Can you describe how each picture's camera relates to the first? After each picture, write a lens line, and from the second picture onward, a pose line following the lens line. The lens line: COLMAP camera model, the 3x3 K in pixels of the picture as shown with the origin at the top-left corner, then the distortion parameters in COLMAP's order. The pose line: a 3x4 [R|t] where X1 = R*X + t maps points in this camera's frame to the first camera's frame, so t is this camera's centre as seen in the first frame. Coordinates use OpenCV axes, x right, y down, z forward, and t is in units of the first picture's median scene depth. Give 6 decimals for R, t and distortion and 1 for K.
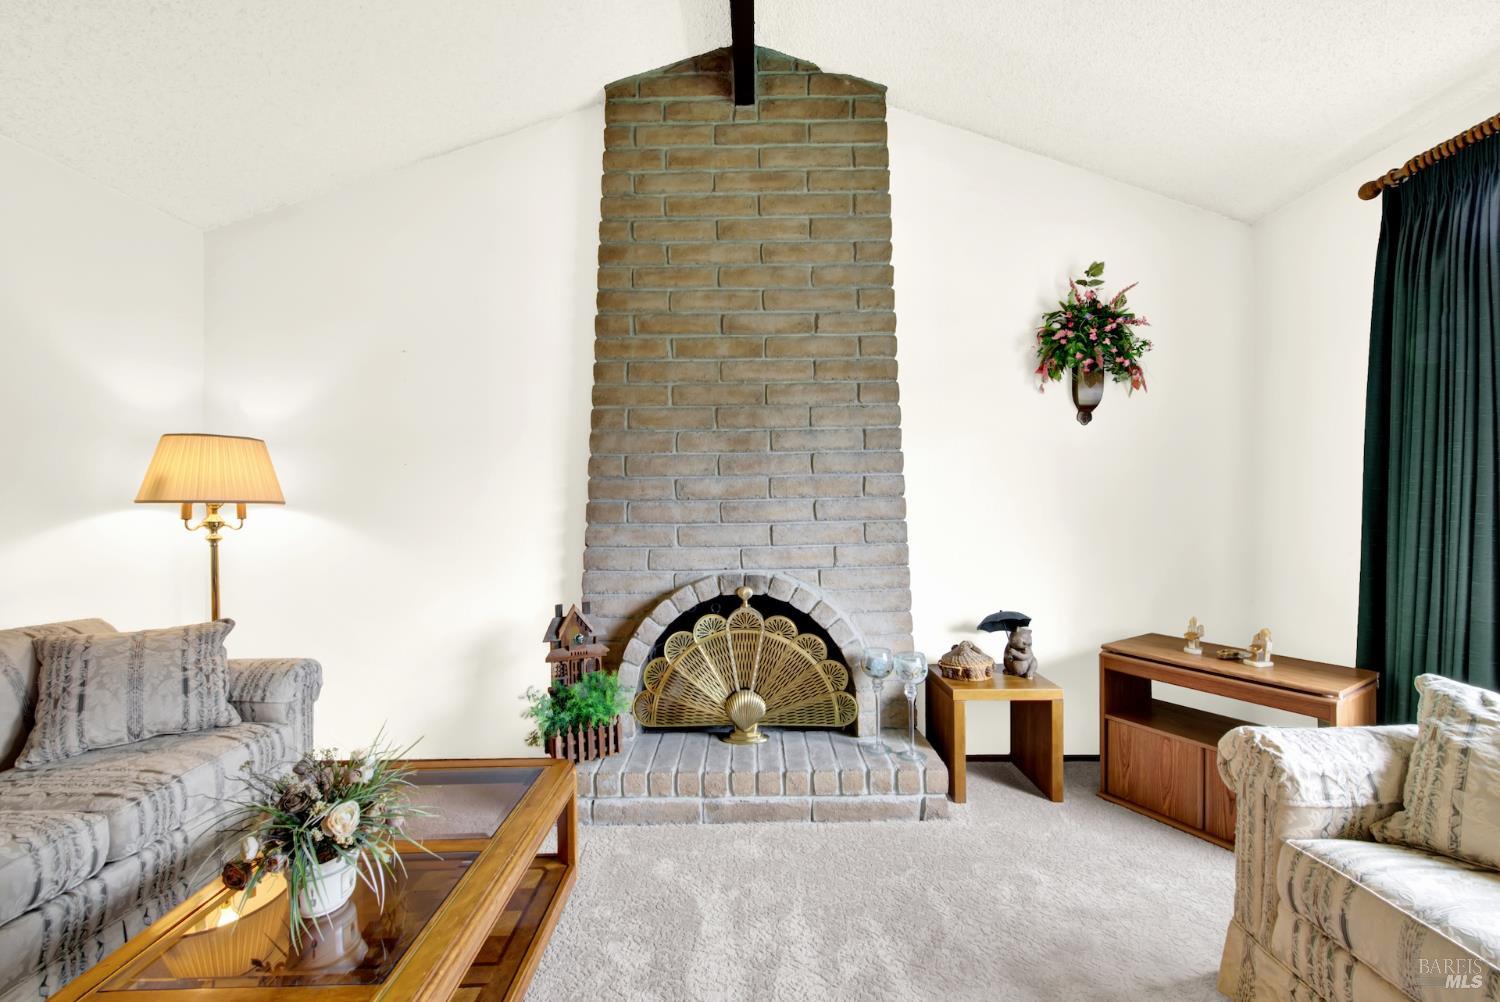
lens RADIAL K [[610.7, 0, 758.4], [0, 610.7, 500.9], [0, 0, 1]] dist [0.001634, -0.000479]
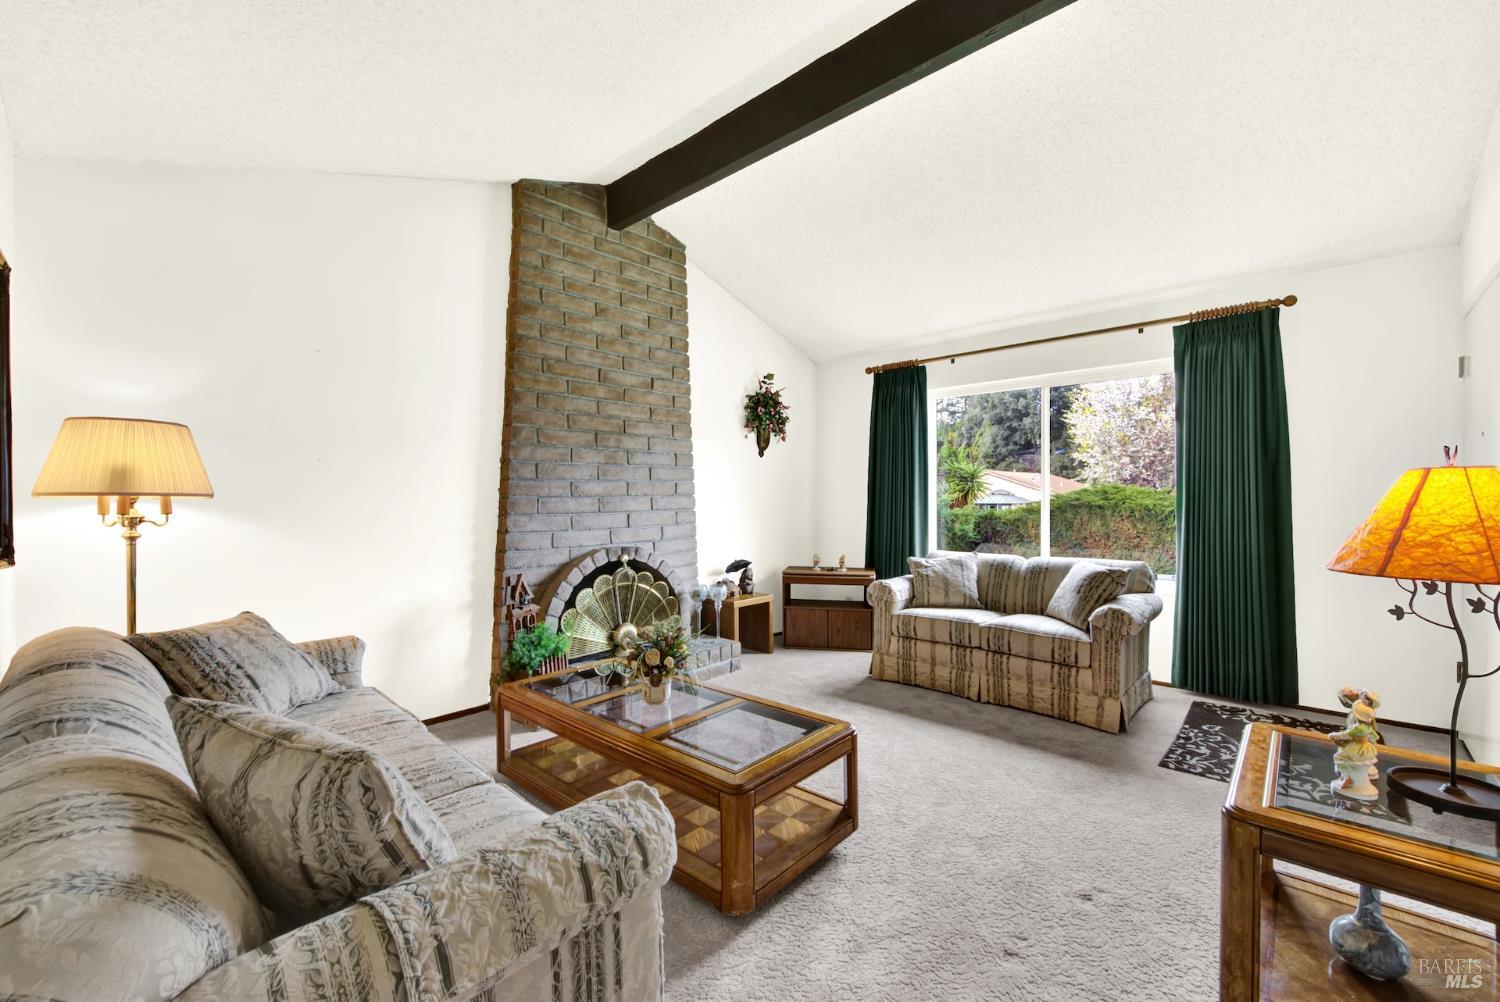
lens RADIAL K [[617.4, 0, 756.6], [0, 617.4, 497.2], [0, 0, 1]] dist [0.000720, -0.000428]
pose [[0.676686, 0.006556, 0.736242, -0.884558], [-0.002034, 0.999973, -0.007035, 0.008698], [-0.736269, 0.003263, 0.676681, -0.261457]]
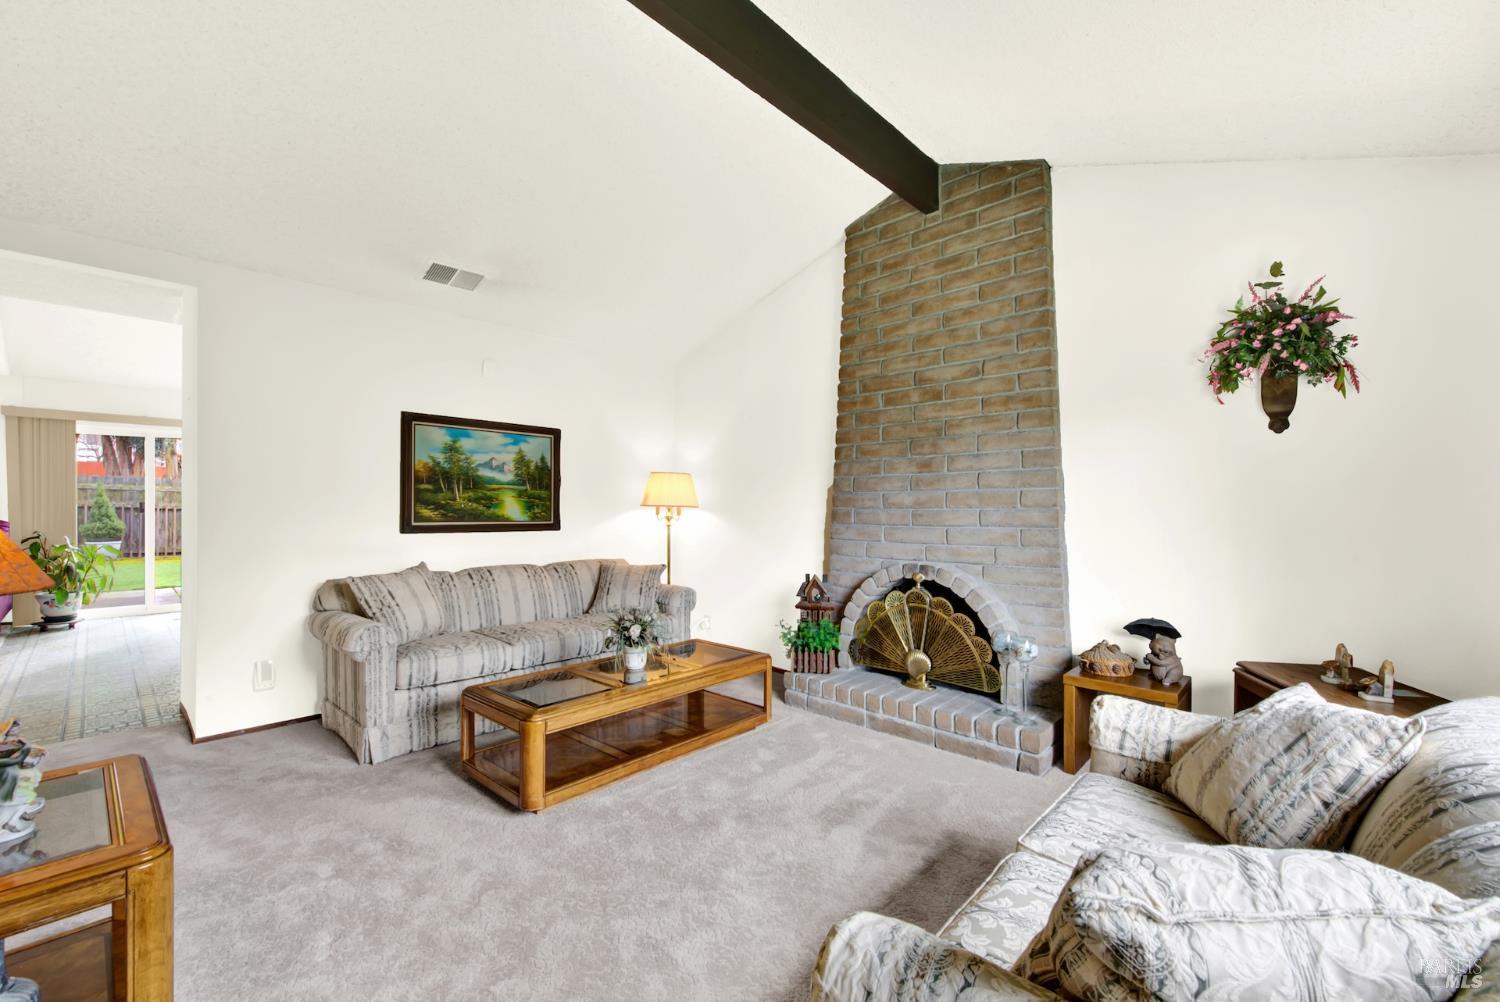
lens RADIAL K [[617.4, 0, 756.6], [0, 617.4, 497.2], [0, 0, 1]] dist [0.000720, -0.000428]
pose [[0.731354, 0.000879, -0.681998, 0.620579], [-0.010607, 0.999893, -0.010086, -0.009583], [0.681916, 0.014611, 0.731285, -0.237563]]
